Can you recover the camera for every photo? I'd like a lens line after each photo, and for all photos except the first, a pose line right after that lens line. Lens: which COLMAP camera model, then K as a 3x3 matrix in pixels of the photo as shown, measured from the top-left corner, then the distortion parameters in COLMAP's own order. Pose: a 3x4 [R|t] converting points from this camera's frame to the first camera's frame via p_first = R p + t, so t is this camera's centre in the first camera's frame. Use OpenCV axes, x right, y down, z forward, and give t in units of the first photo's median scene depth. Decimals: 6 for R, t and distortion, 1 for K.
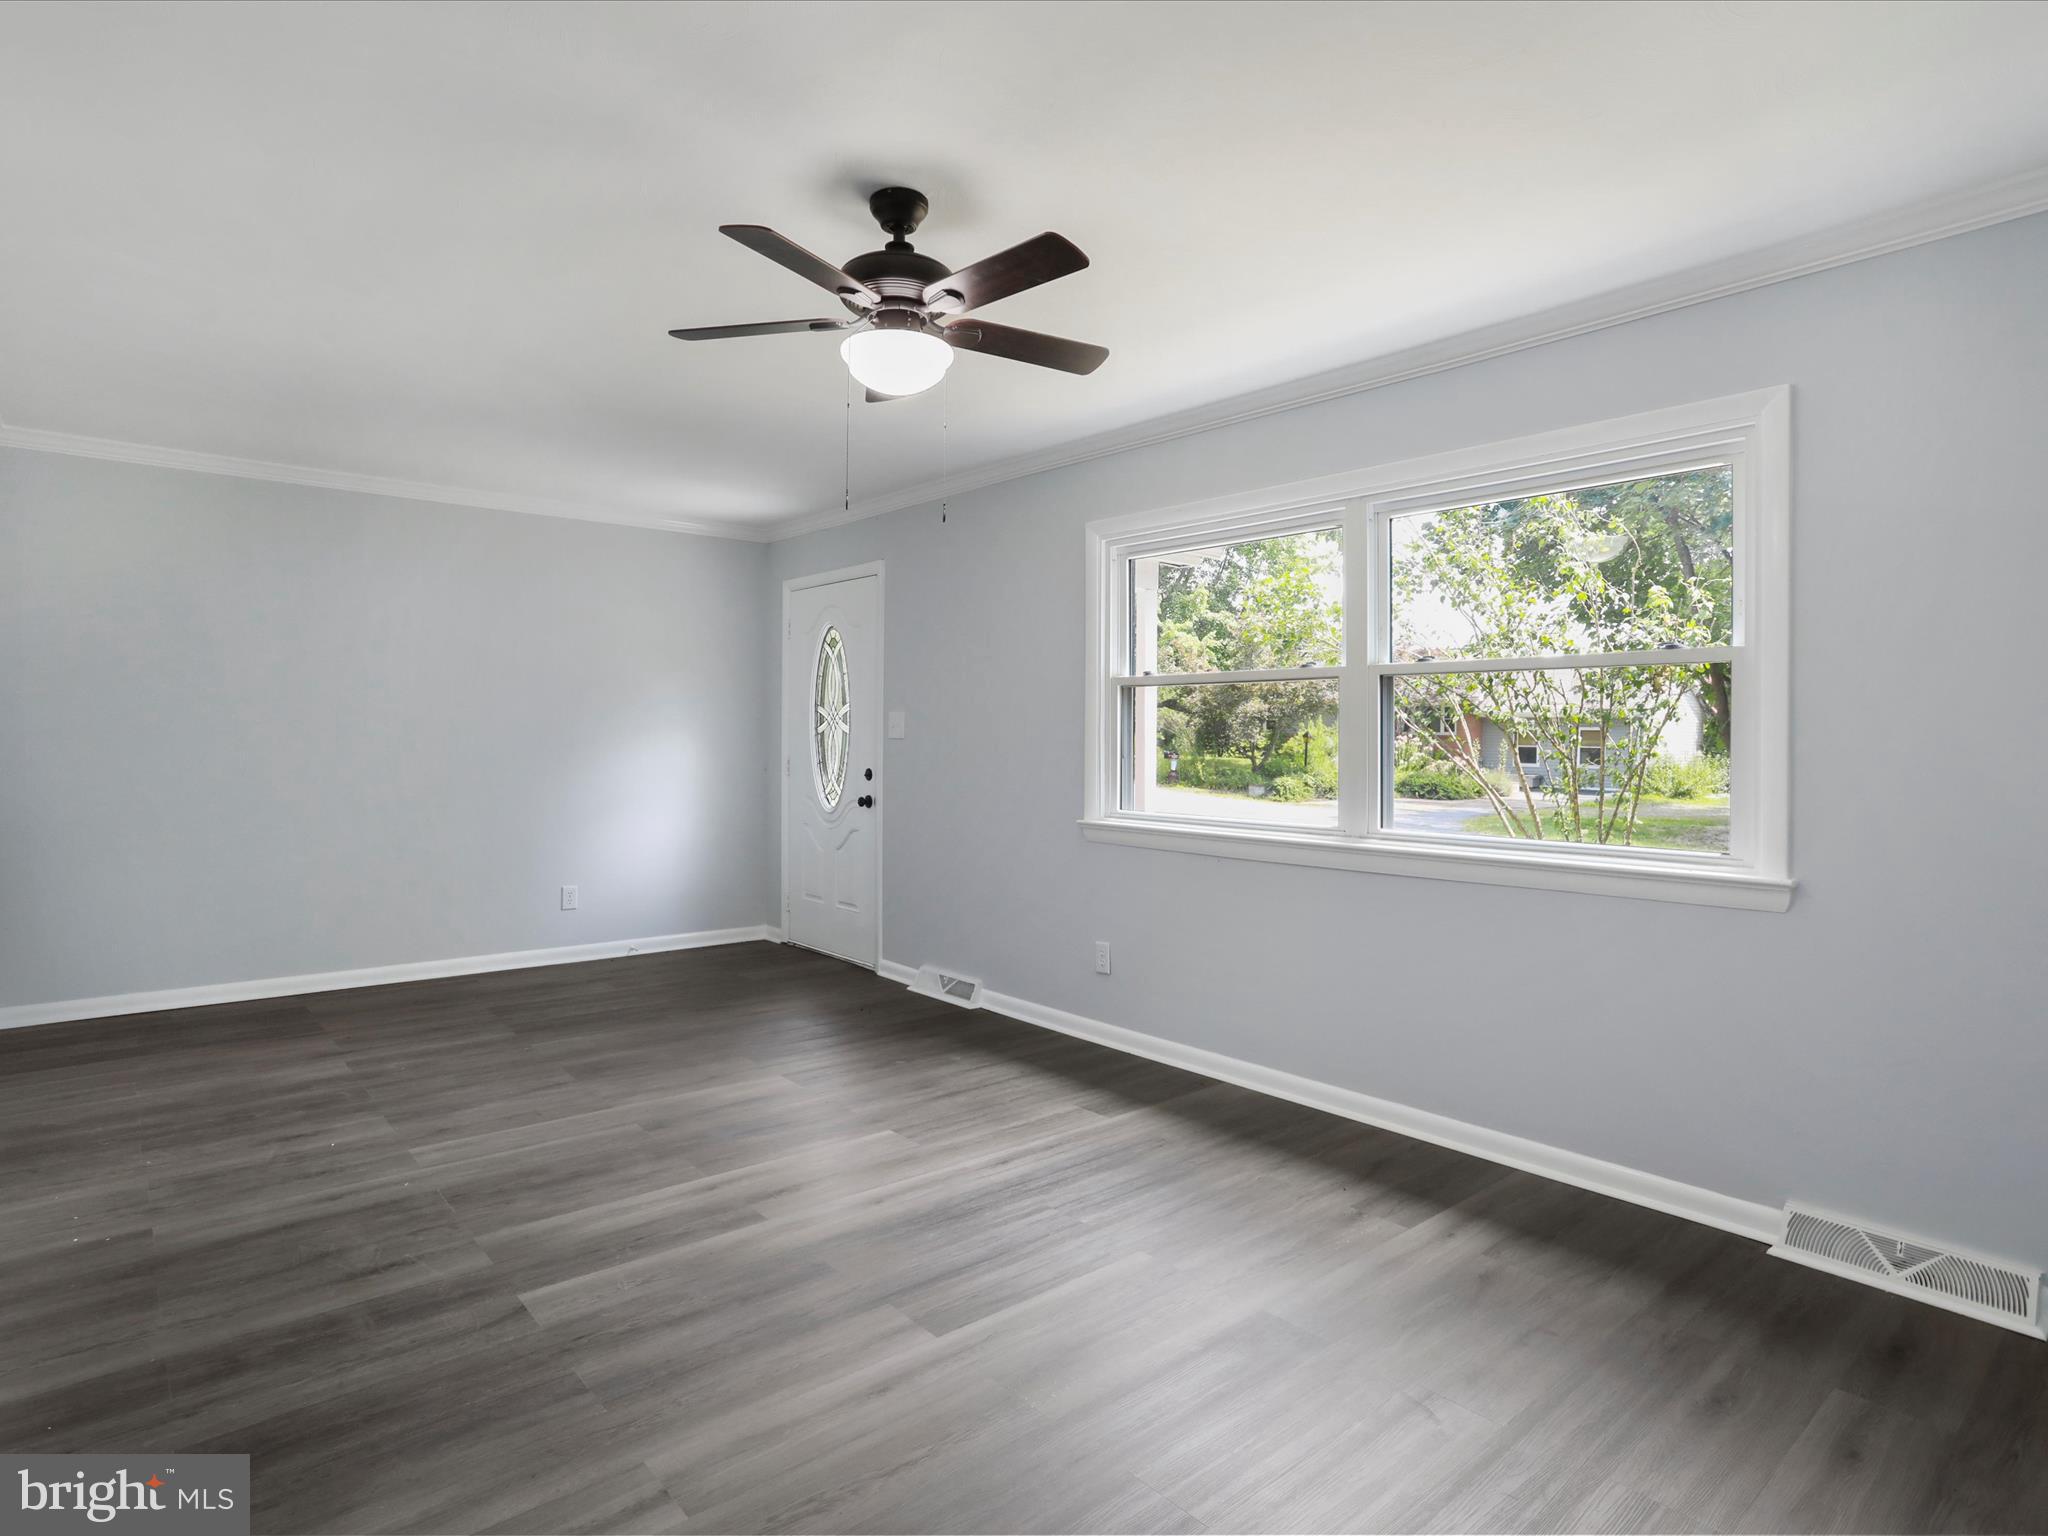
lens RADIAL K [[1115.8, 0, 1018.6], [0, 1115.8, 742.3], [0, 0, 1]] dist [-0.054291, 0.000711]
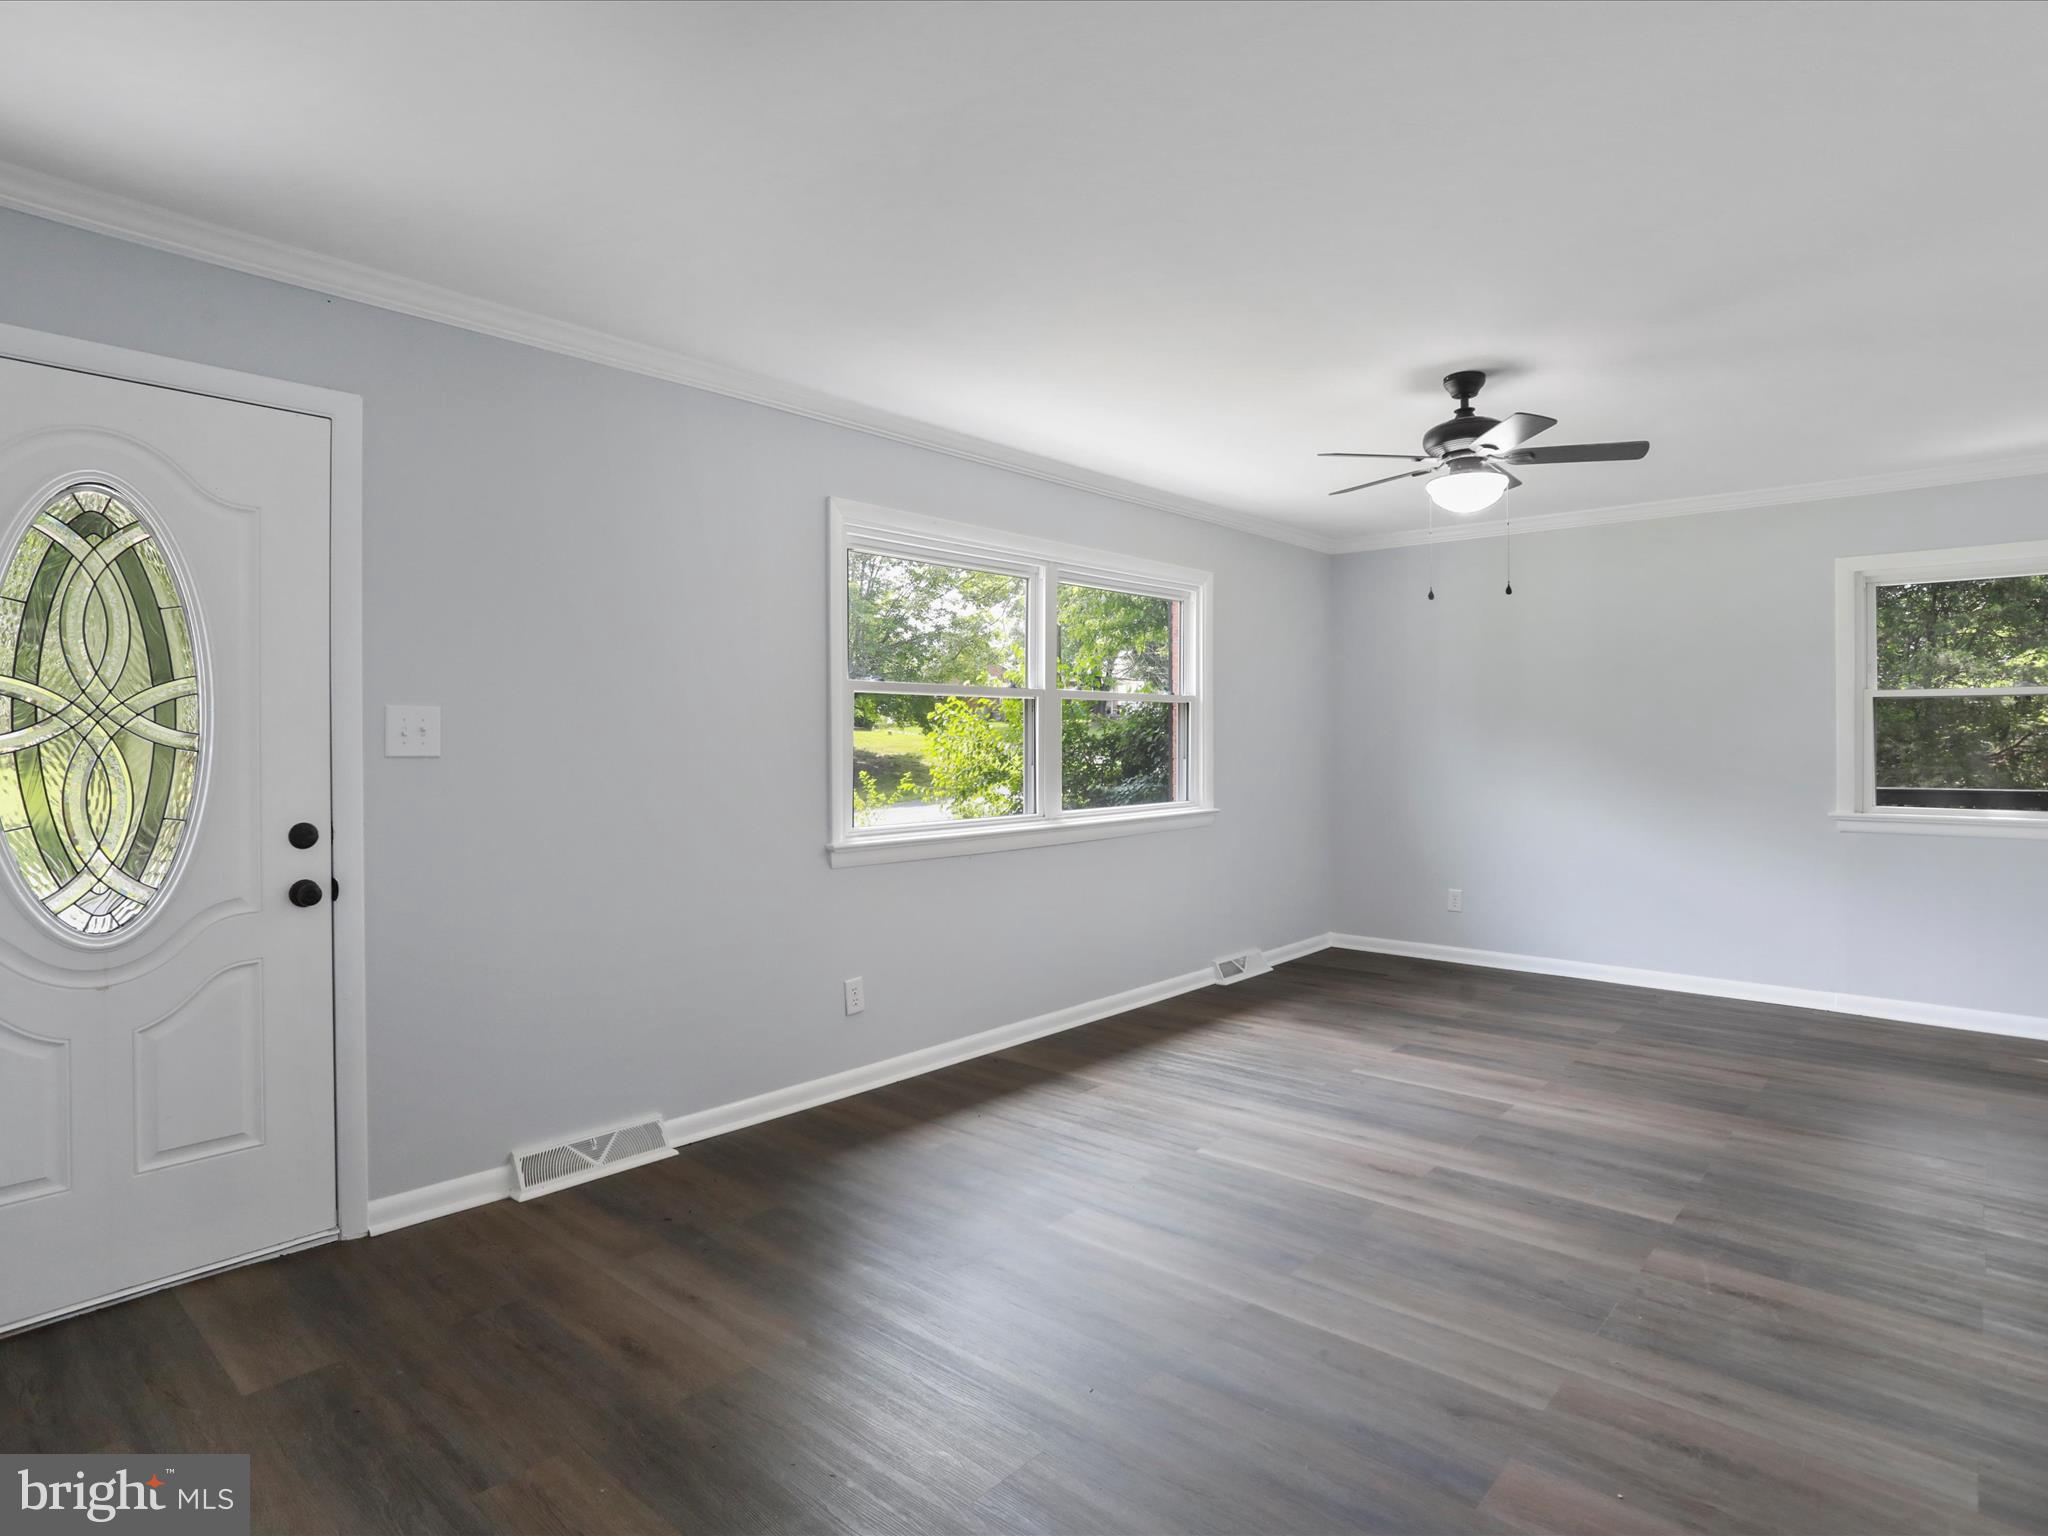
lens RADIAL K [[1115.8, 0, 1018.6], [0, 1115.8, 742.3], [0, 0, 1]] dist [-0.054291, 0.000711]
pose [[-0.131484, -0.005441, 0.991303, -1.095399], [0.014981, 0.999860, 0.007475, -0.016023], [-0.991205, 0.015834, -0.131384, 1.330065]]
